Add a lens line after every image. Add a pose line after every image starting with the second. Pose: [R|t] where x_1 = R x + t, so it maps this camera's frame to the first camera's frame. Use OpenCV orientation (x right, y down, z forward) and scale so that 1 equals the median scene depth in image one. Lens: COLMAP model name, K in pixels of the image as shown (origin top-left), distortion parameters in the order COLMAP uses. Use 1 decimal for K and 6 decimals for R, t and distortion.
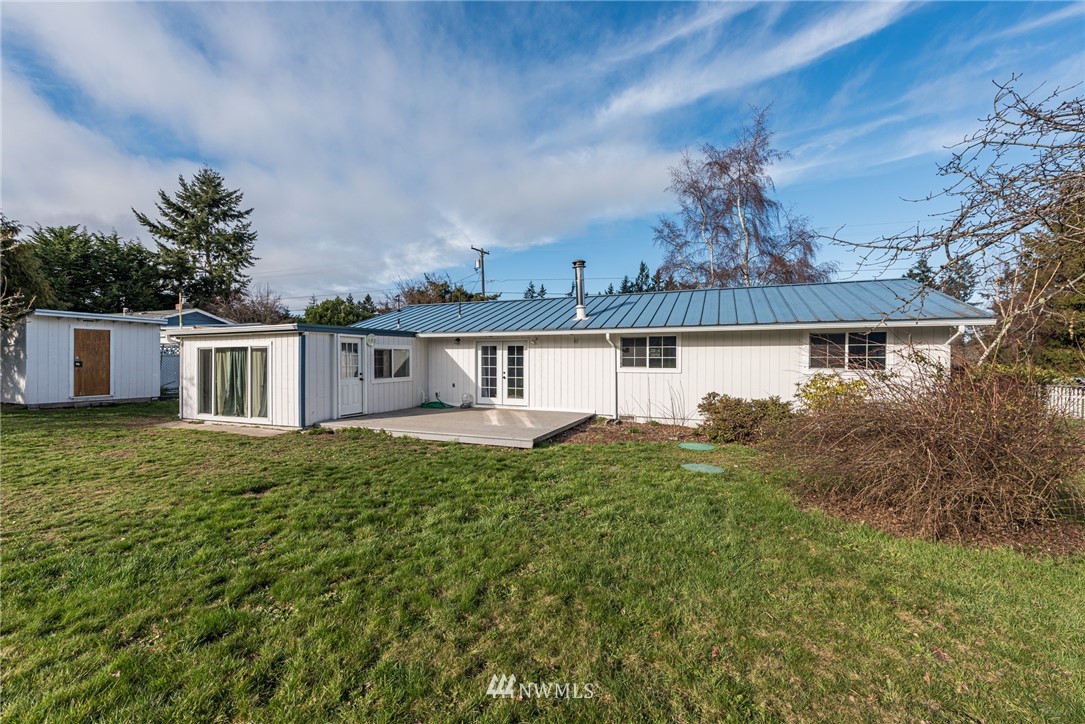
lens RADIAL K [[430.5, 0, 538.5], [0, 430.5, 362.2], [0, 0, 1]] dist [0.009158, -0.000099]
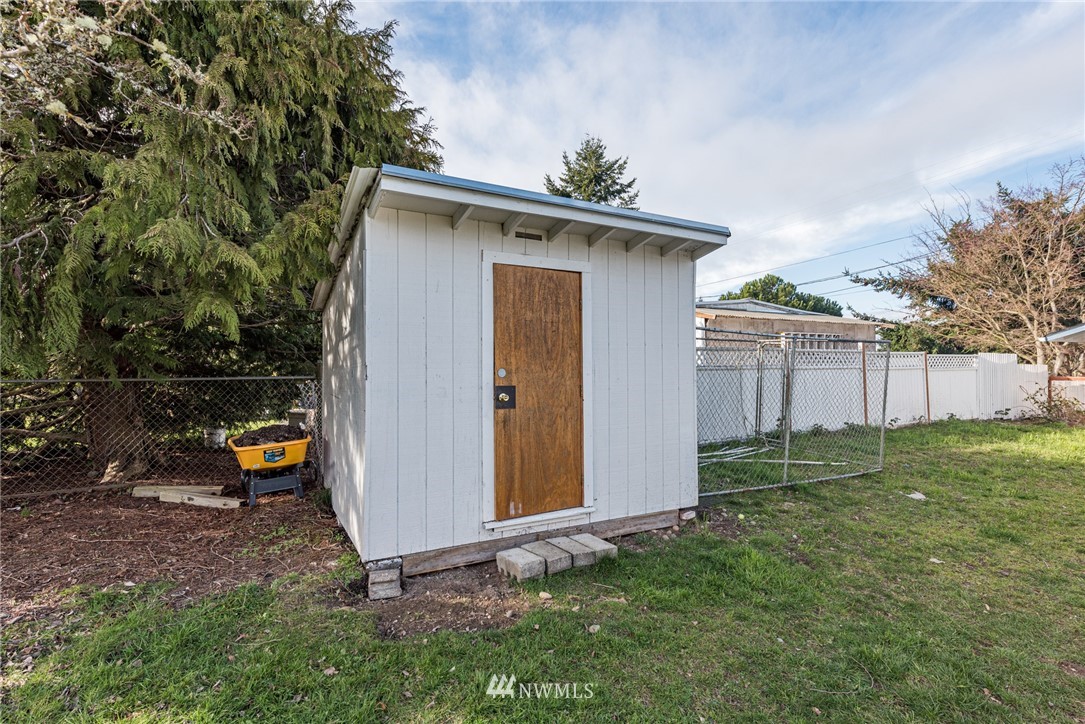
lens RADIAL K [[510.8, 0, 542.9], [0, 510.8, 367.1], [0, 0, 1]] dist [0.015716, -0.005738]
pose [[0.771601, -0.022816, -0.635697, -0.826516], [0.010108, 0.999670, -0.023611, -0.006016], [0.636026, 0.011793, 0.771577, 0.760261]]
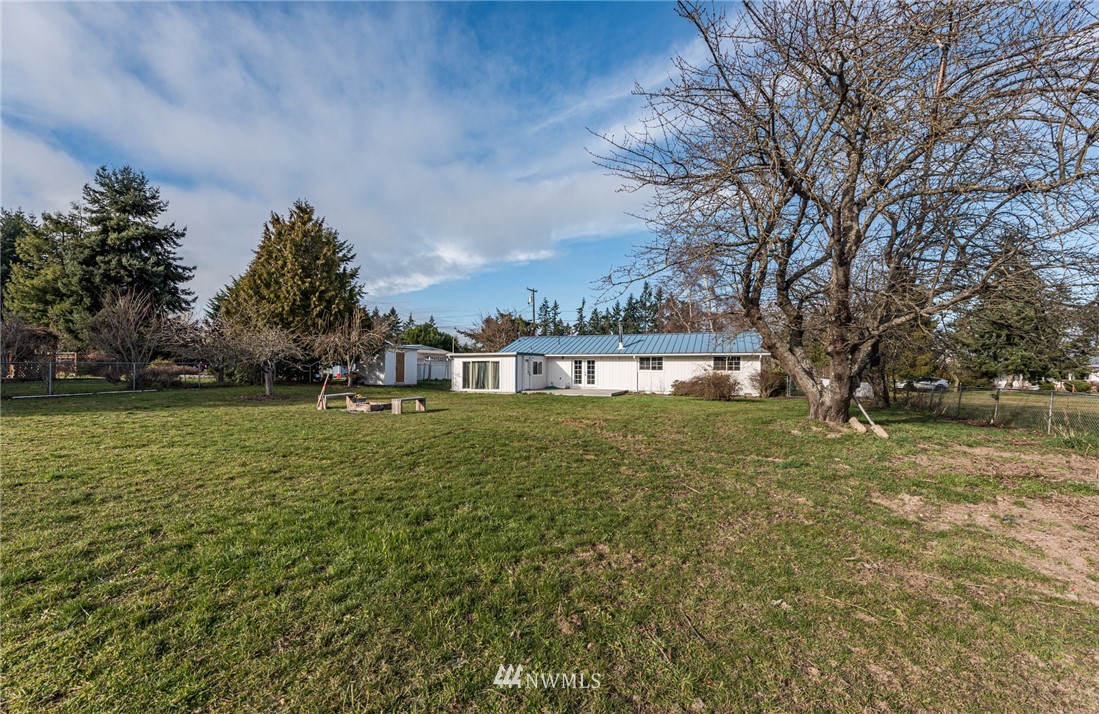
lens RADIAL K [[422.0, 0, 547.3], [0, 422.0, 366.1], [0, 0, 1]] dist [0.004463, 0.000035]
pose [[0.999958, 0.003969, 0.008212, -0.294290], [-0.003868, 0.999918, -0.012216, 0.018375], [-0.008260, 0.012183, 0.999892, -1.161499]]
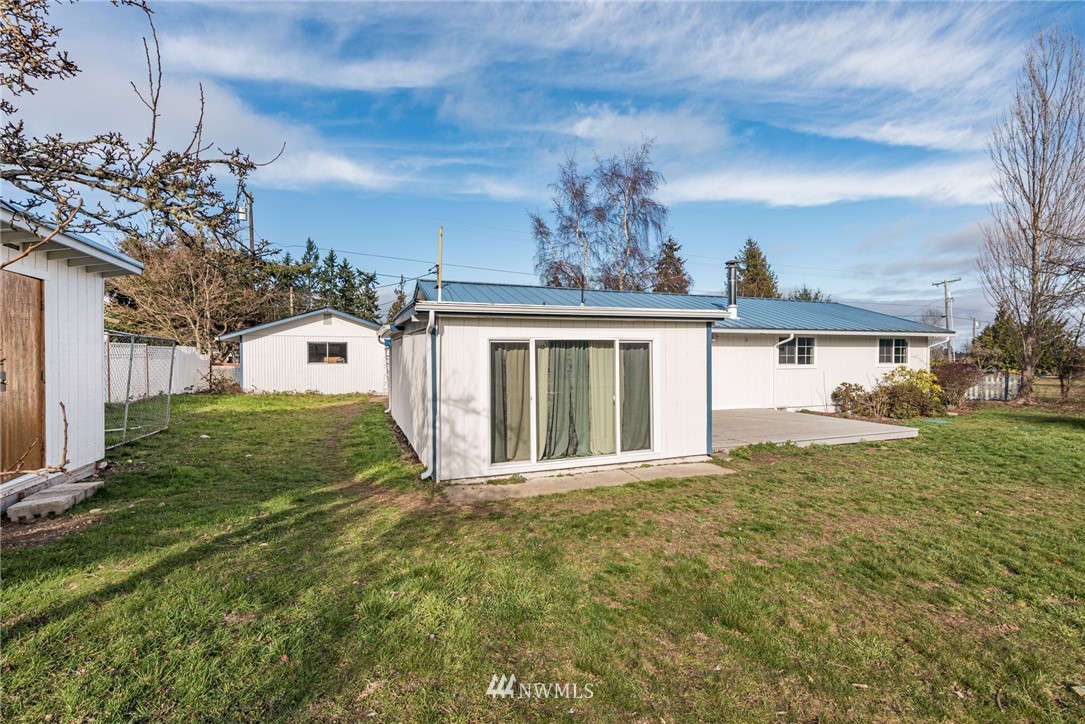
lens RADIAL K [[476.5, 0, 534.6], [0, 476.5, 357.7], [0, 0, 1]] dist [0.011650, -0.000527]
pose [[0.728035, -0.005475, 0.685518, -0.996293], [0.007884, 0.999969, -0.000386, -0.009015], [-0.685494, 0.005686, 0.728056, 0.476191]]
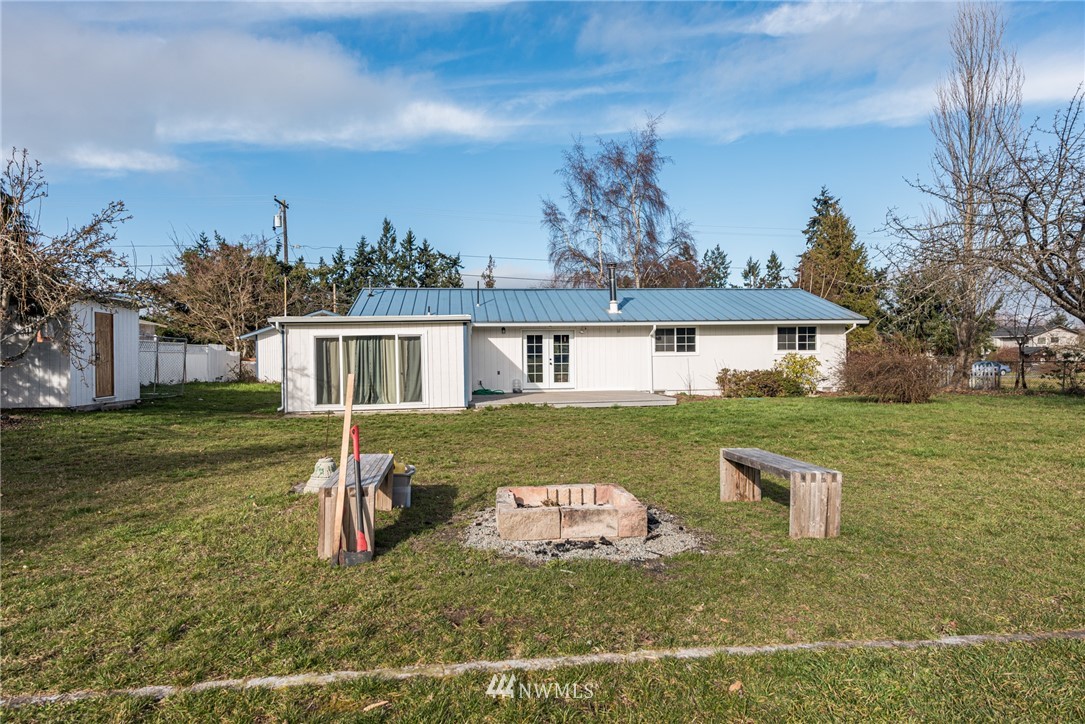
lens RADIAL K [[637.7, 0, 530.9], [0, 637.7, 356.0], [0, 0, 1]] dist [0.022290, -0.004367]
pose [[0.871364, -0.013451, 0.490452, -0.927692], [0.017998, 0.999828, -0.004555, 0.022283], [-0.490306, 0.012796, 0.871456, -0.397694]]
